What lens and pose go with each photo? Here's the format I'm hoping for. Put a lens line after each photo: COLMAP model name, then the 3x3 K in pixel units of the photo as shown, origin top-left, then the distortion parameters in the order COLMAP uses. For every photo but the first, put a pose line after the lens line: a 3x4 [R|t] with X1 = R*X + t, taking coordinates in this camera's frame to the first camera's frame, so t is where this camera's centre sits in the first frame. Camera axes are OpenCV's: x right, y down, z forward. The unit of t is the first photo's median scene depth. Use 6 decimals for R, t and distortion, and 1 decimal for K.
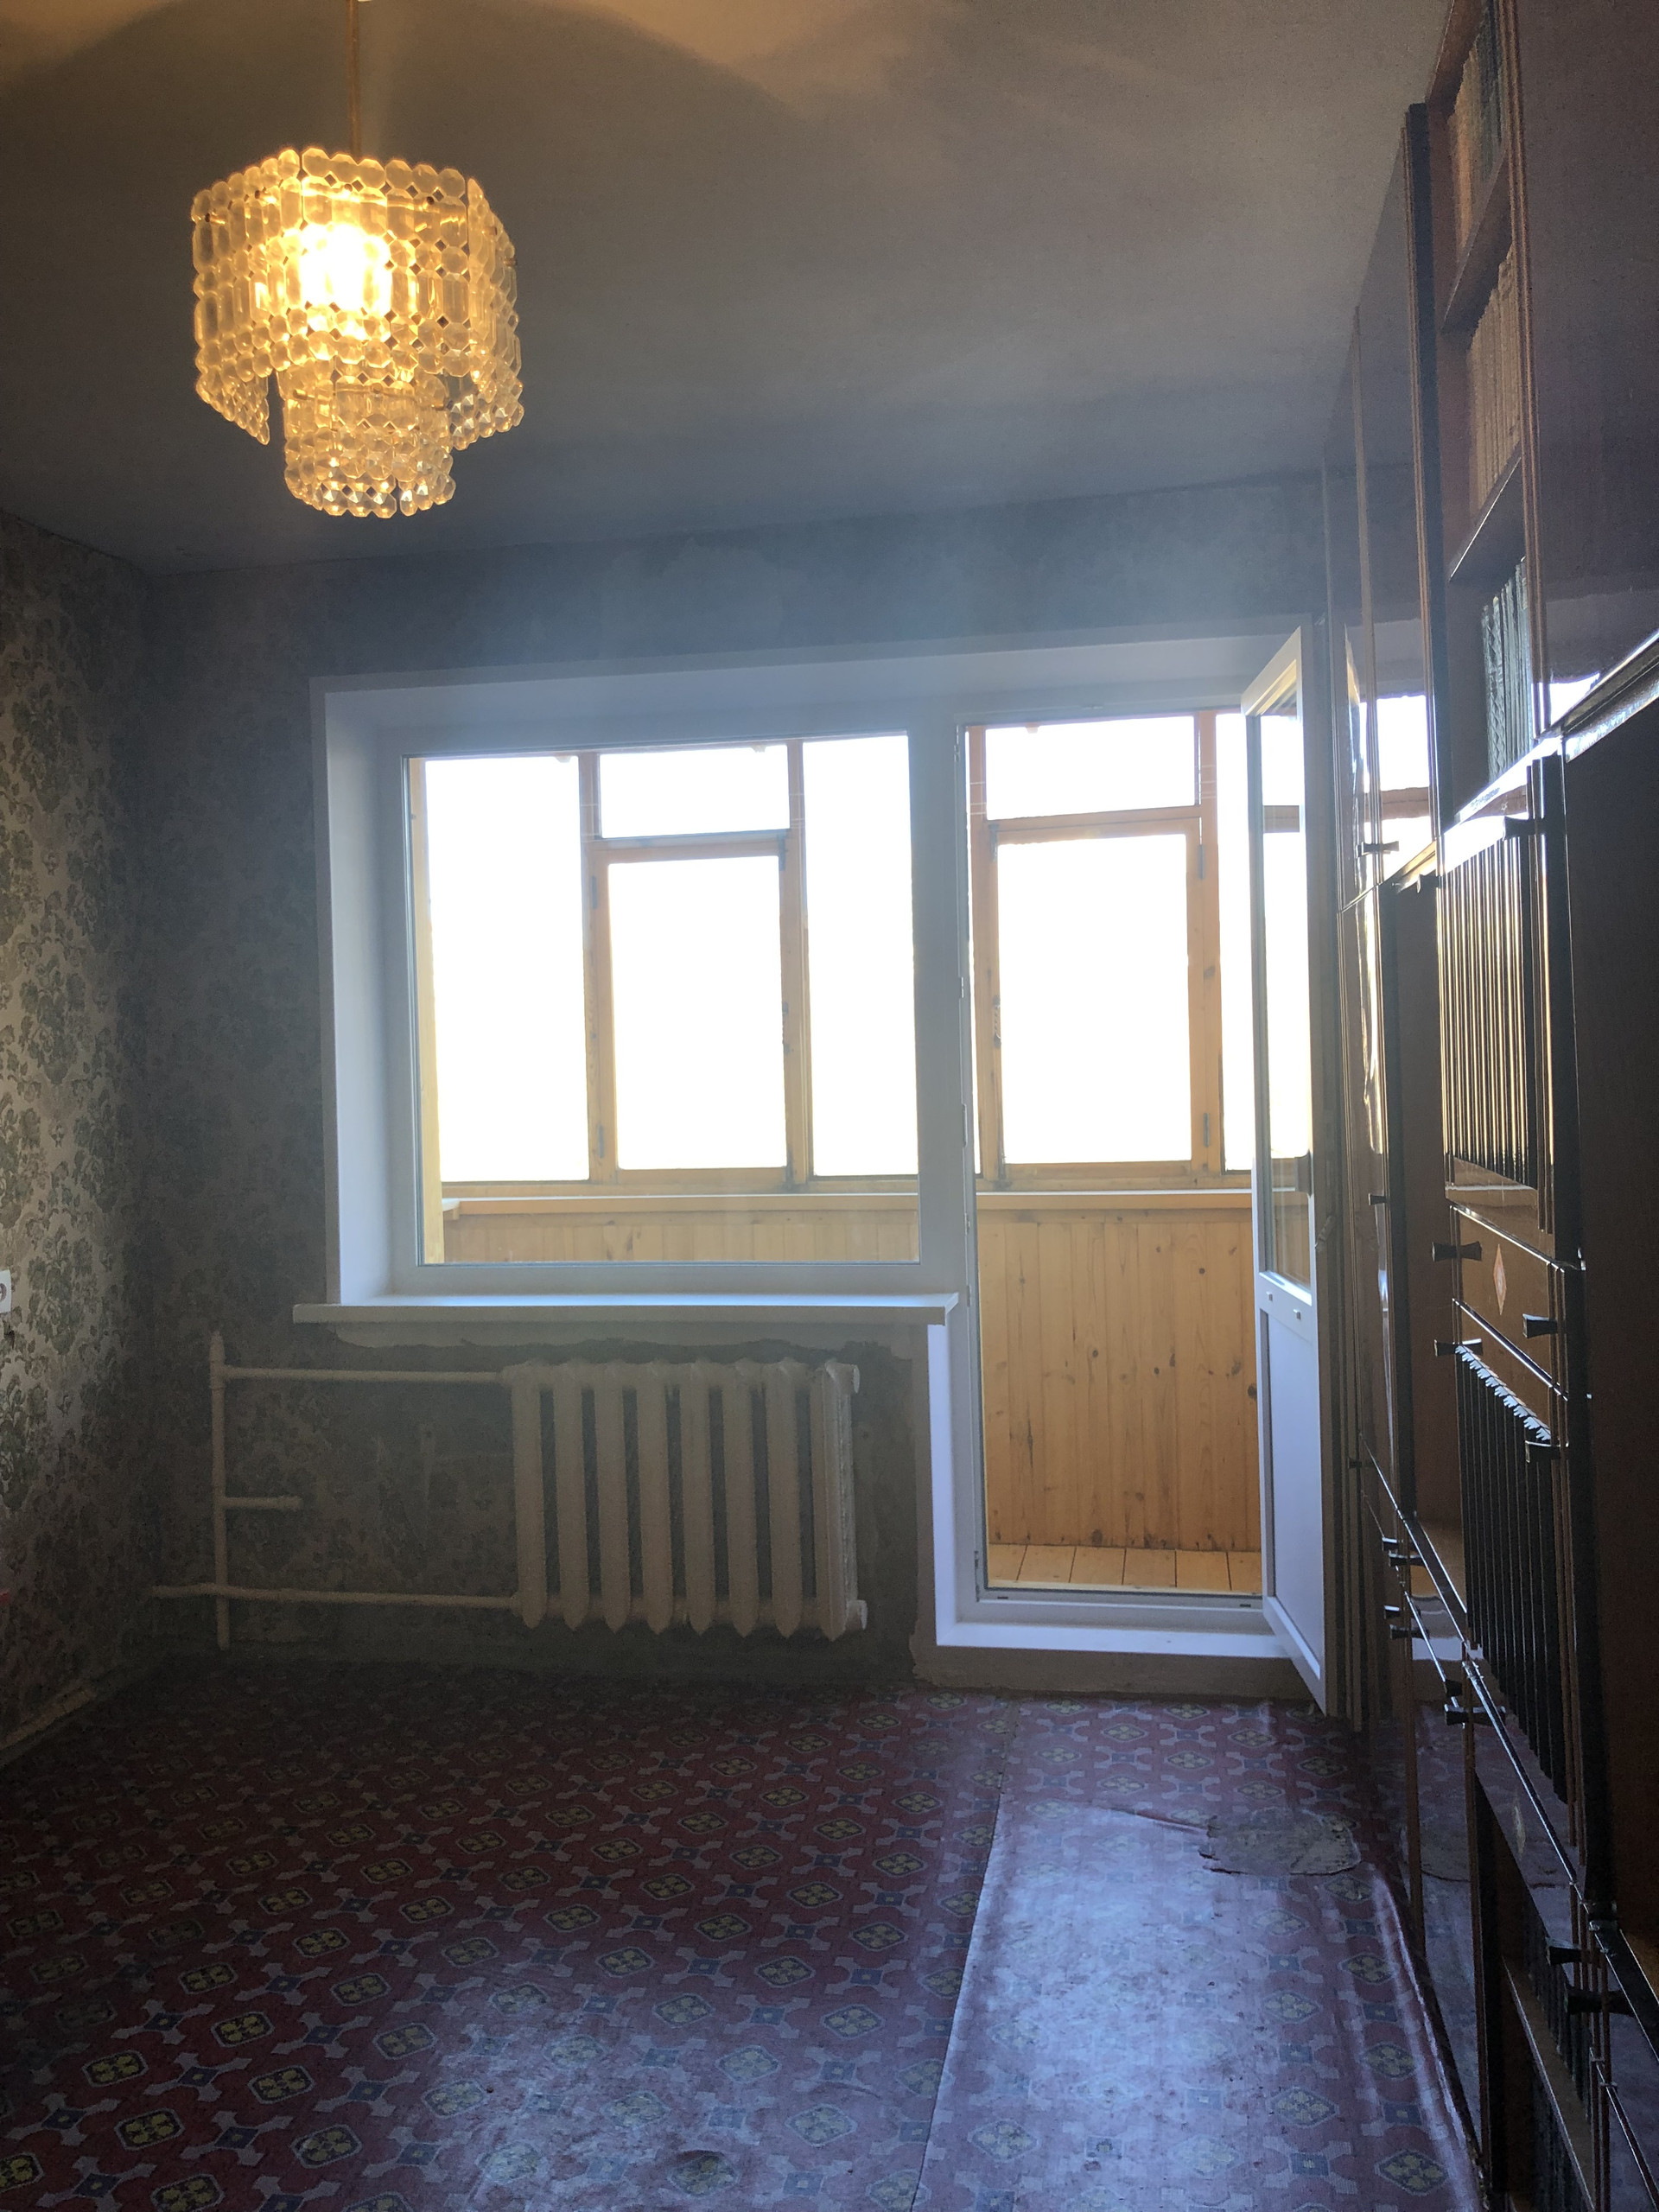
lens RADIAL K [[1812.3, 0, 823.0], [0, 1812.3, 1099.2], [0, 0, 1]] dist [0.006723, 0.011514]
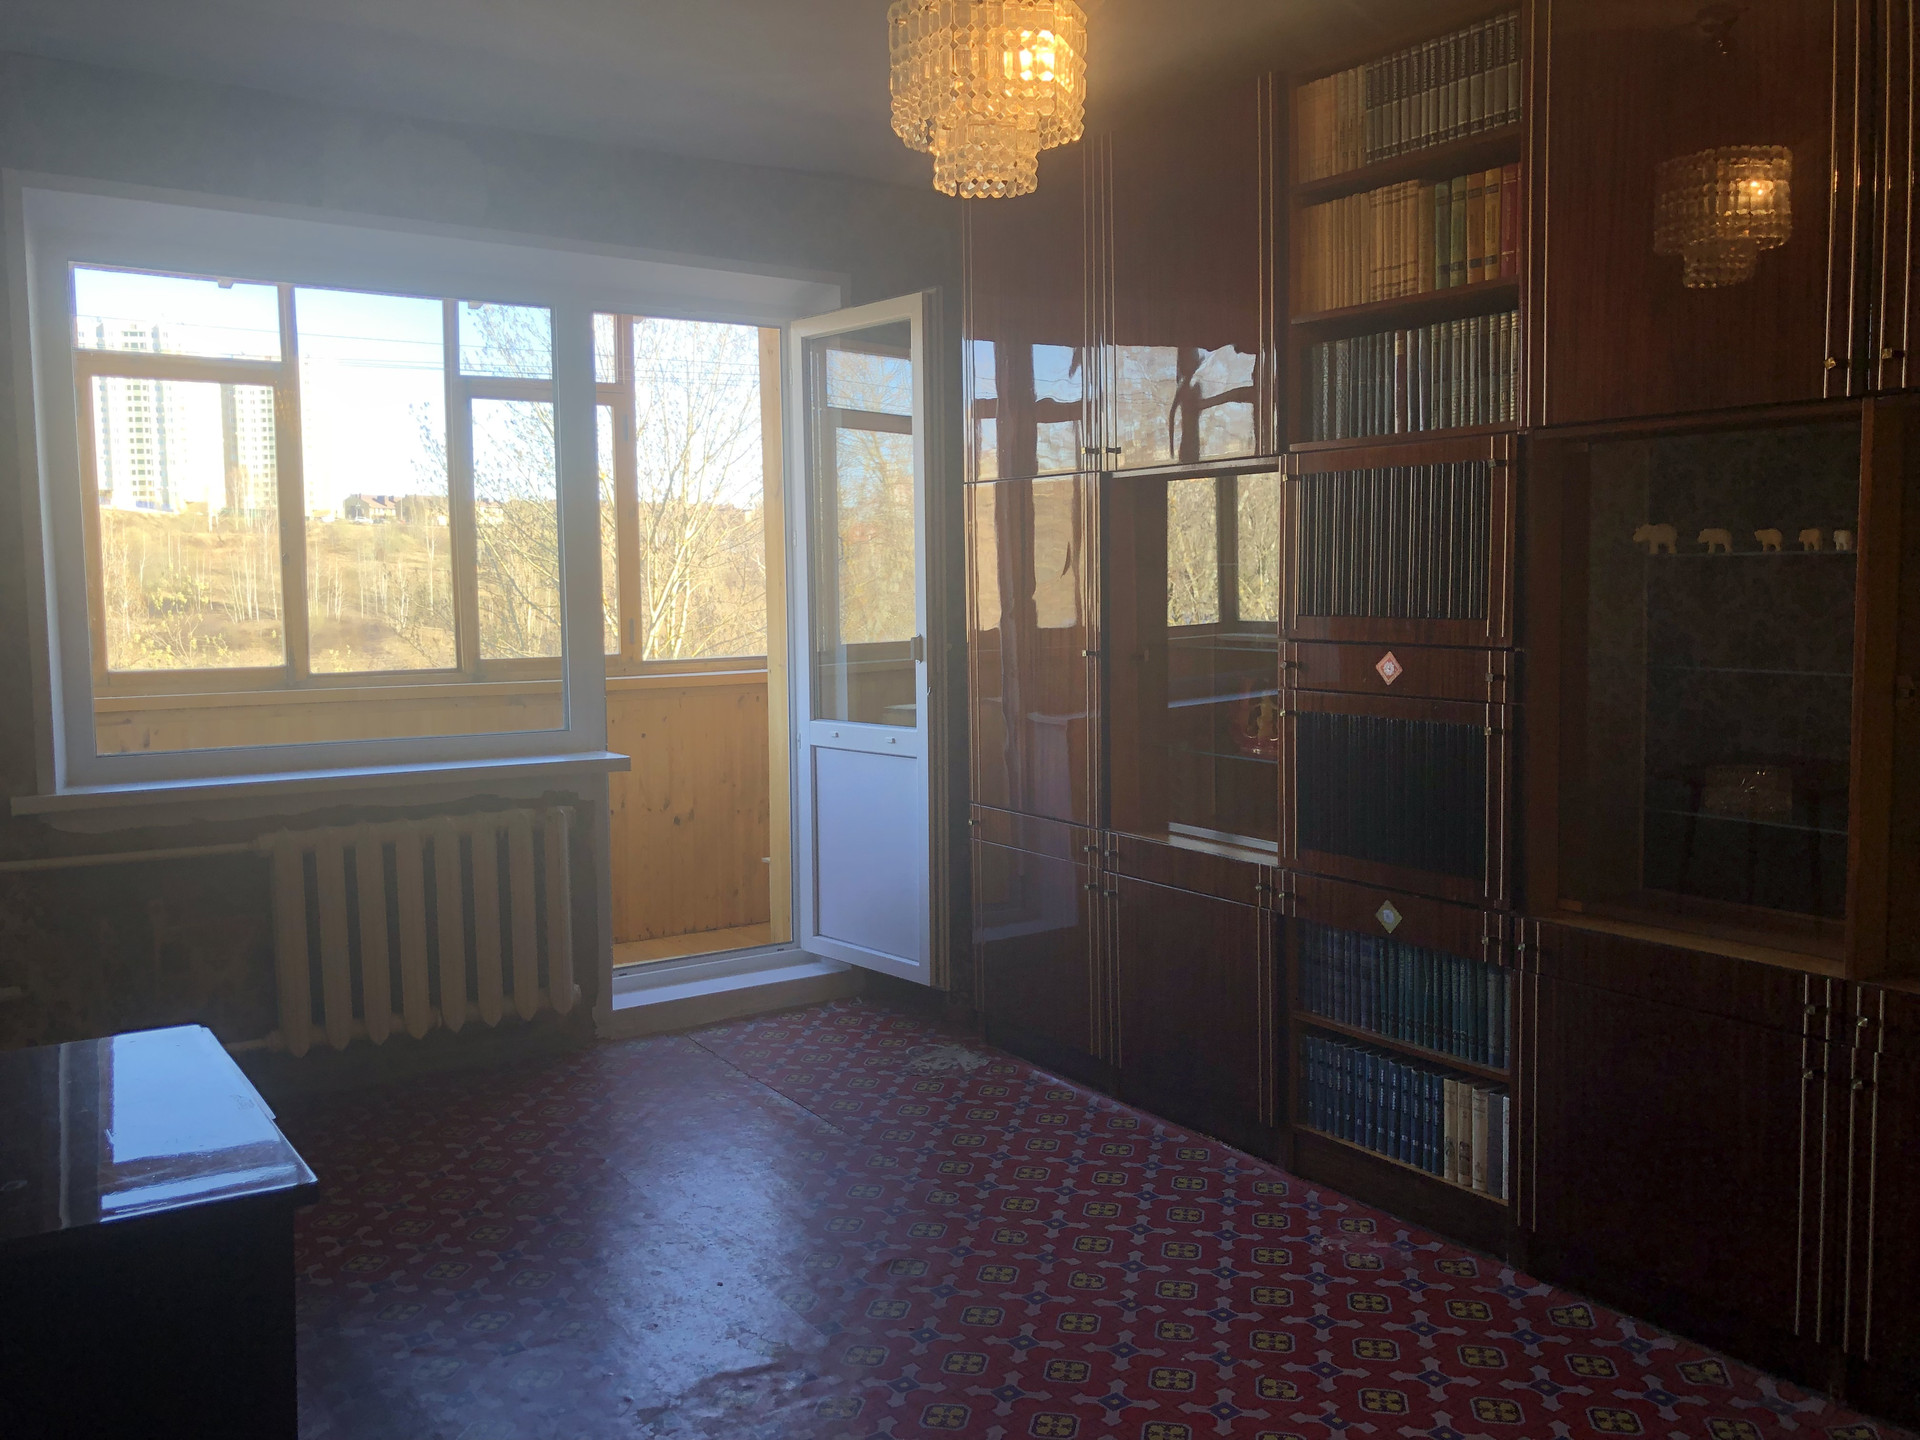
lens RADIAL K [[1573.1, 0, 968.2], [0, 1573.1, 720.2], [0, 0, 1]] dist [0.006723, 0.011514]
pose [[0.688518, -0.036693, 0.724291, -0.562542], [-0.003587, 0.998535, 0.053996, 0.021426], [-0.725211, -0.039775, 0.687377, 0.015719]]
